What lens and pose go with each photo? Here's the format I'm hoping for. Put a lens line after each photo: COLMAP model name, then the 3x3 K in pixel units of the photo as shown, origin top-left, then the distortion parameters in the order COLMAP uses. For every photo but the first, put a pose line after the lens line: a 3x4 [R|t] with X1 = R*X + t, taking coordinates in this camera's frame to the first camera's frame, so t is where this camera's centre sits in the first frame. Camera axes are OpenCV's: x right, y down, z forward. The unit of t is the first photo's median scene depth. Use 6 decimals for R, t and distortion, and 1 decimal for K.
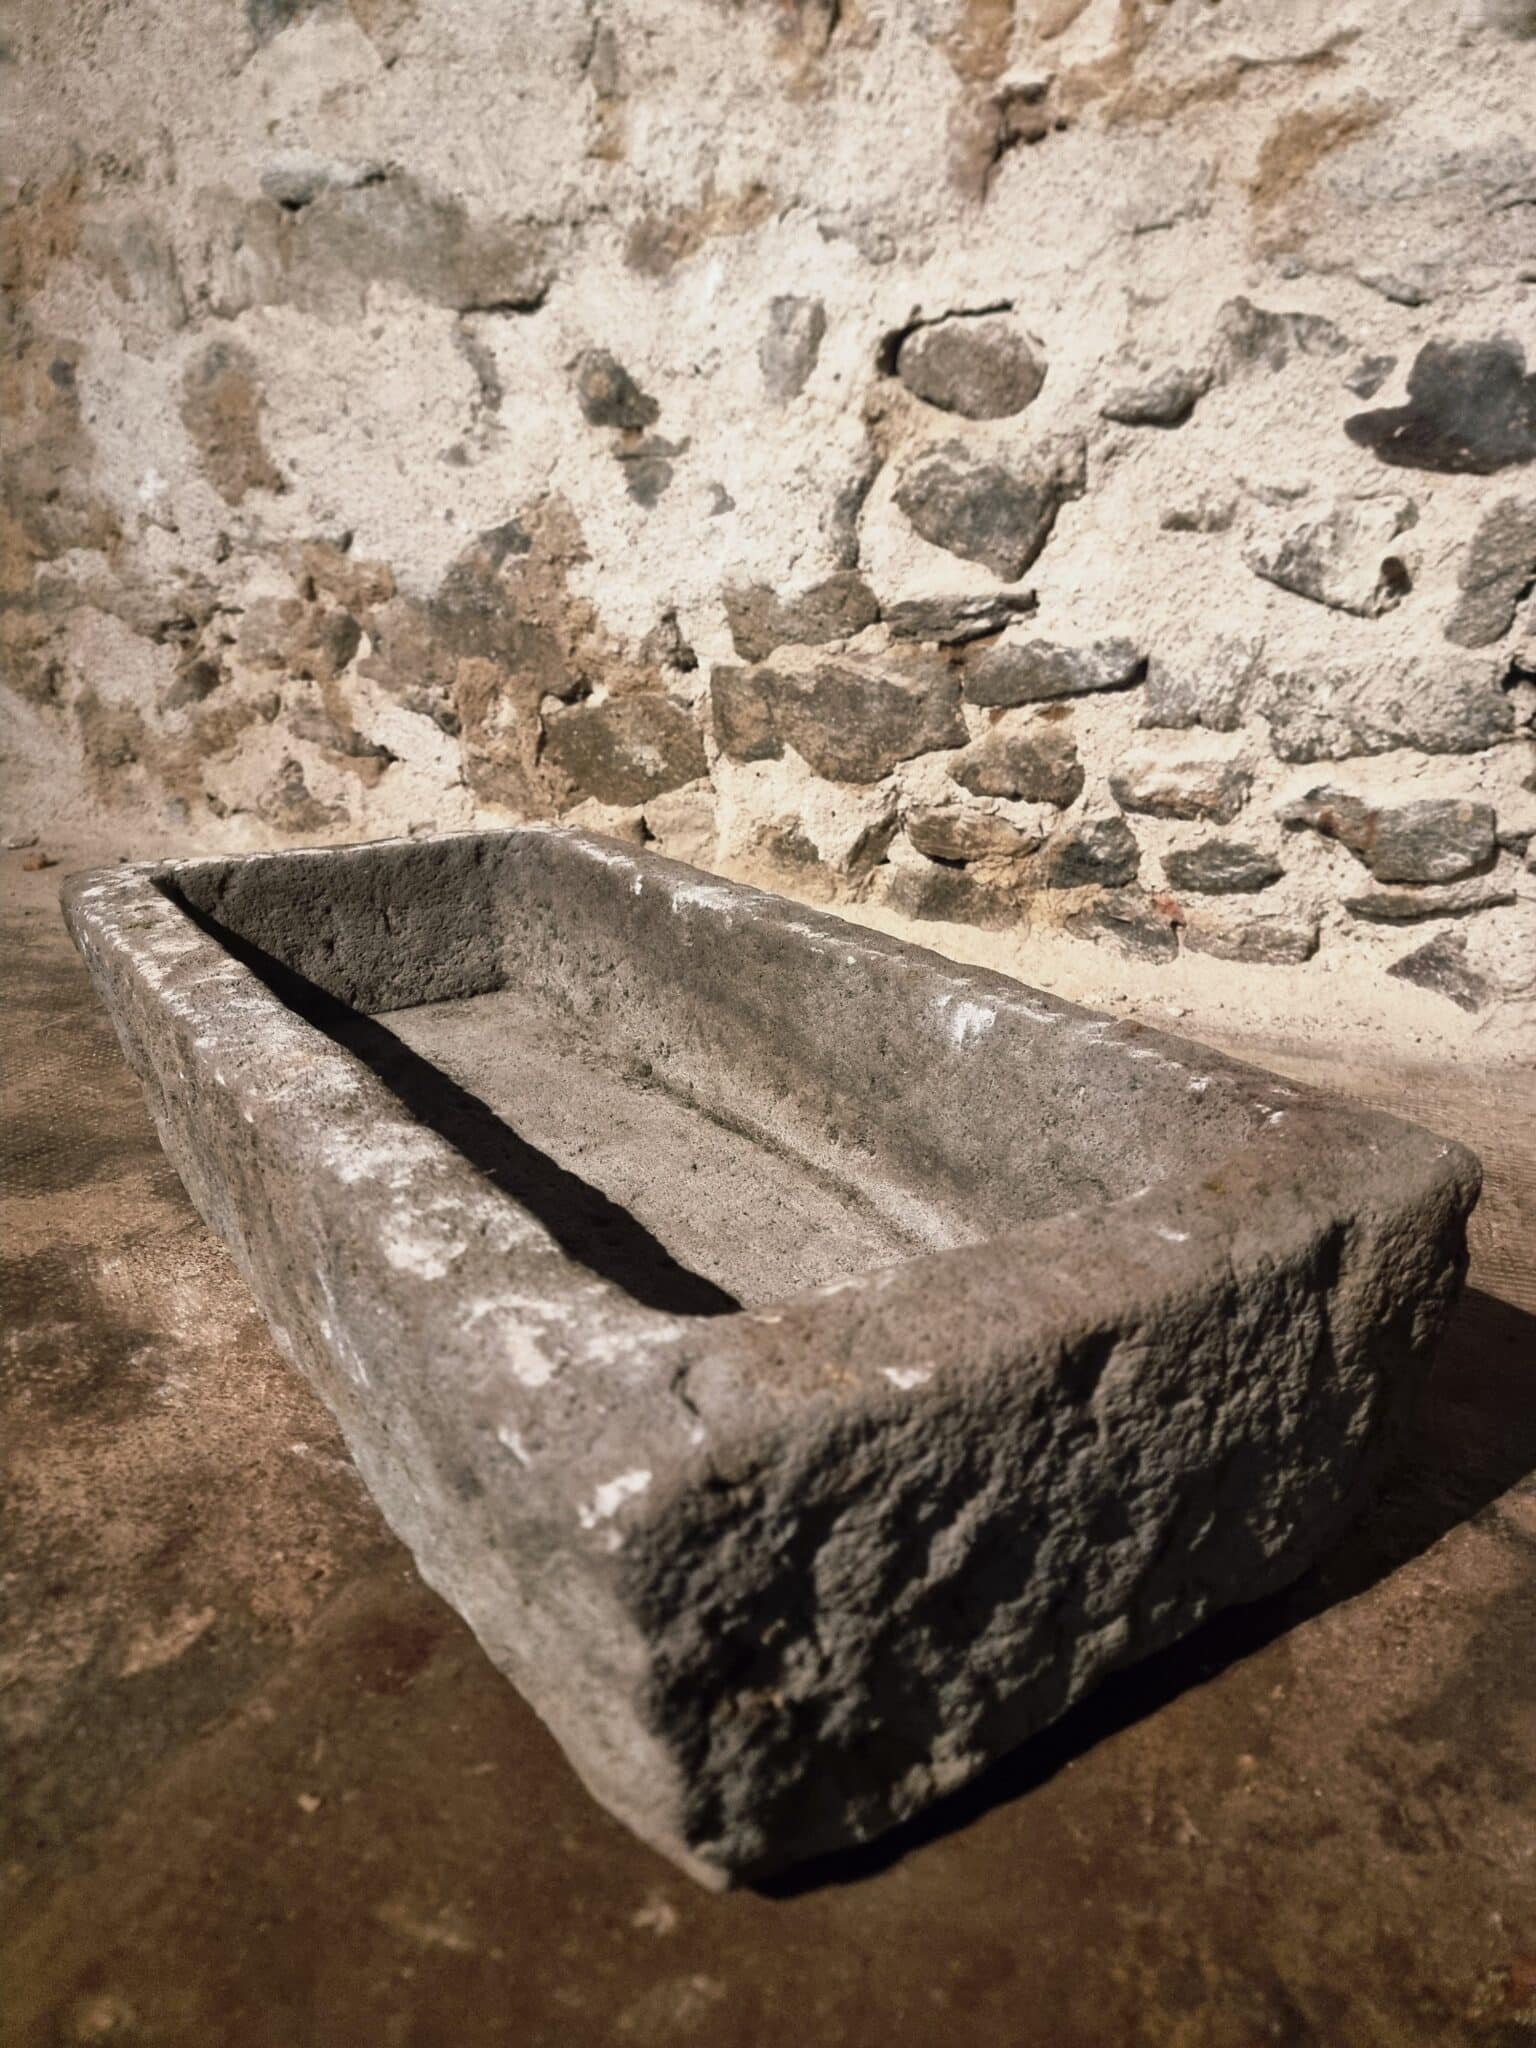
lens RADIAL K [[1442.6, 0, 754.9], [0, 1442.6, 1021.7], [0, 0, 1]] dist [0.062344, -0.063560]
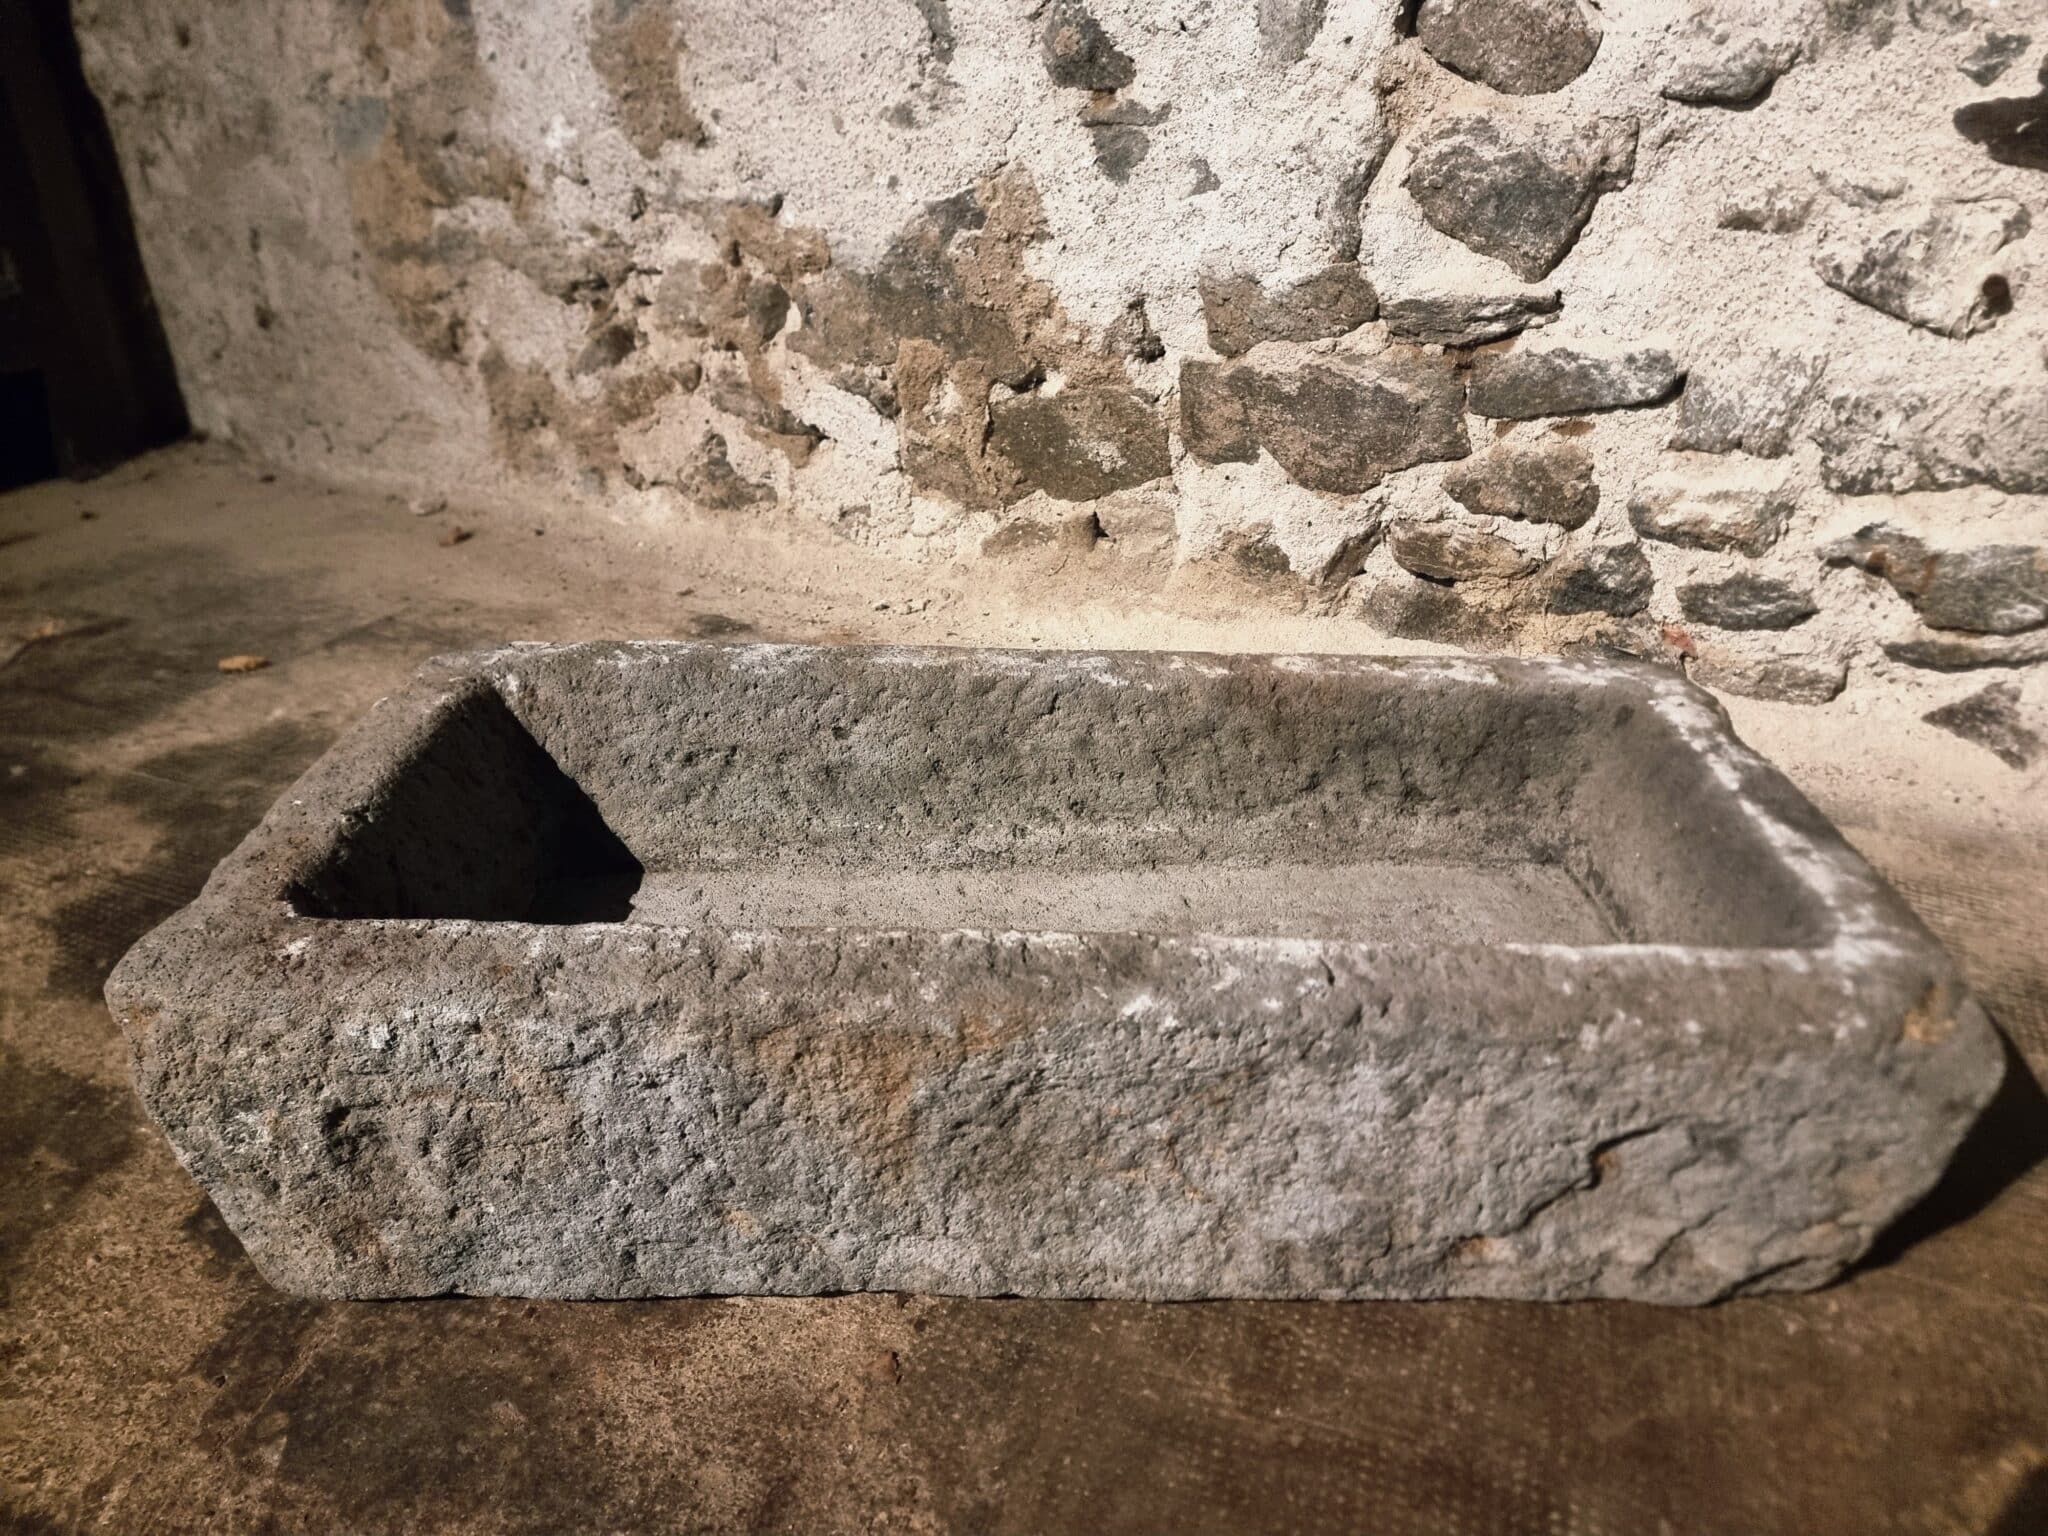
lens RADIAL K [[1440.5, 0, 1038.2], [0, 1440.5, 778.0], [0, 0, 1]] dist [0.066668, -0.048282]
pose [[0.999336, 0.011080, -0.034706, -0.089493], [-0.005723, 0.988543, 0.150830, -0.126182], [0.035979, -0.150531, 0.987950, 0.049961]]
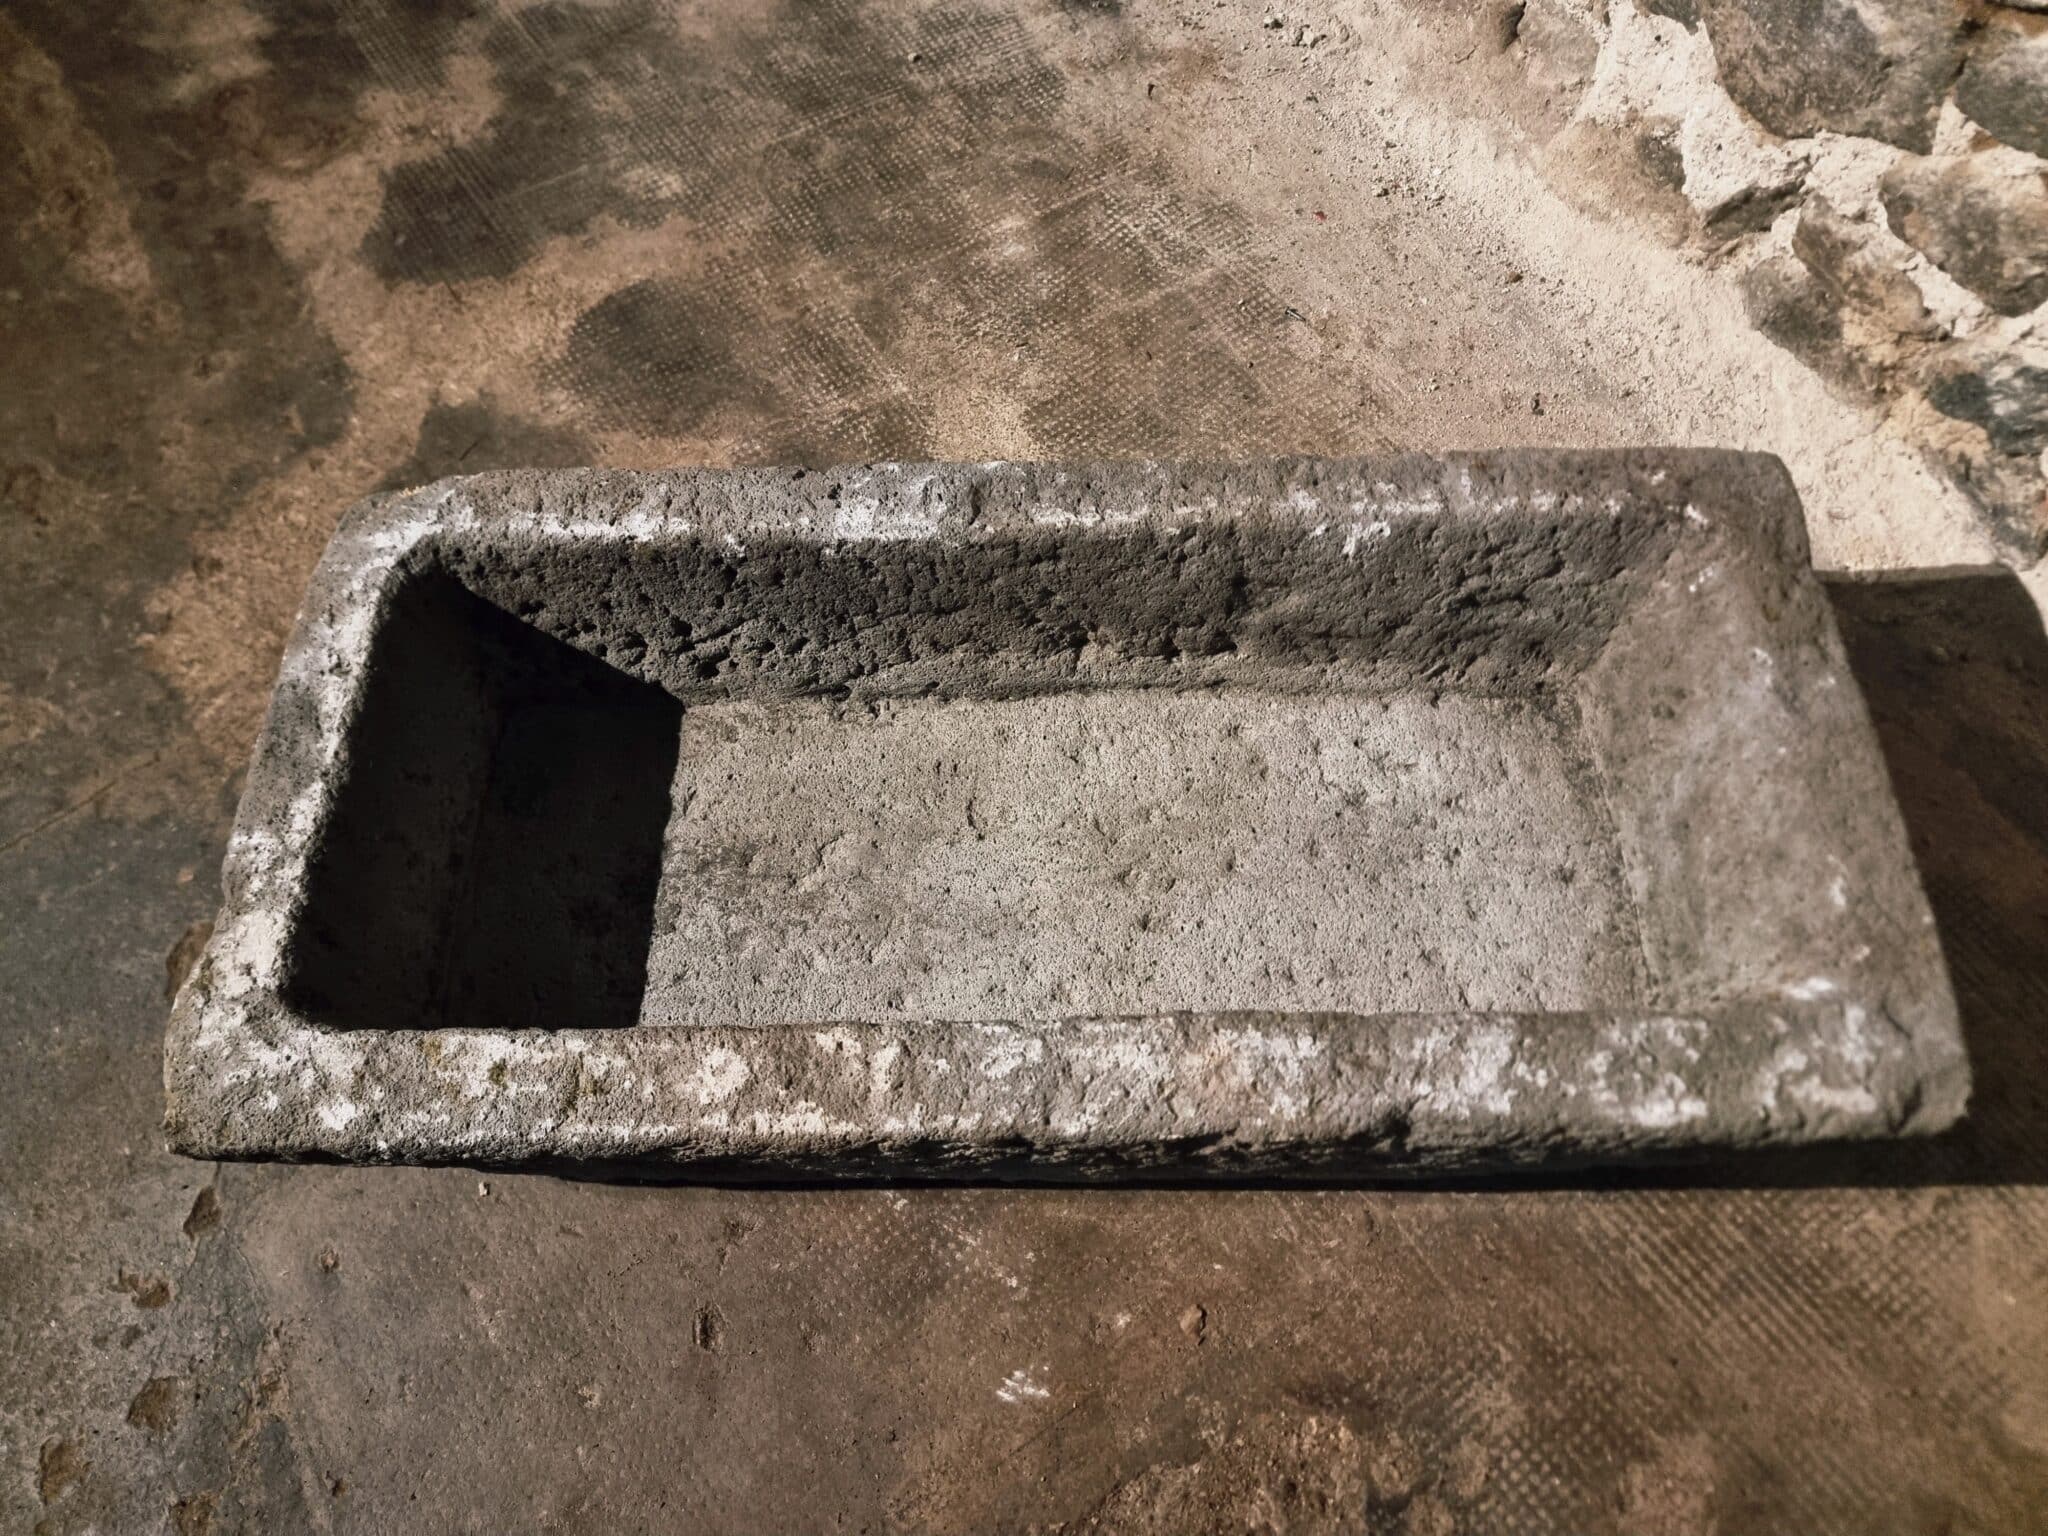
lens RADIAL K [[1435.0, 0, 1036.5], [0, 1435.0, 802.2], [0, 0, 1]] dist [0.062404, -0.061256]
pose [[0.808135, 0.511636, -0.291799, 0.161843], [-0.188021, 0.693587, 0.695403, -0.367032], [0.558181, -0.507115, 0.656710, 0.193337]]
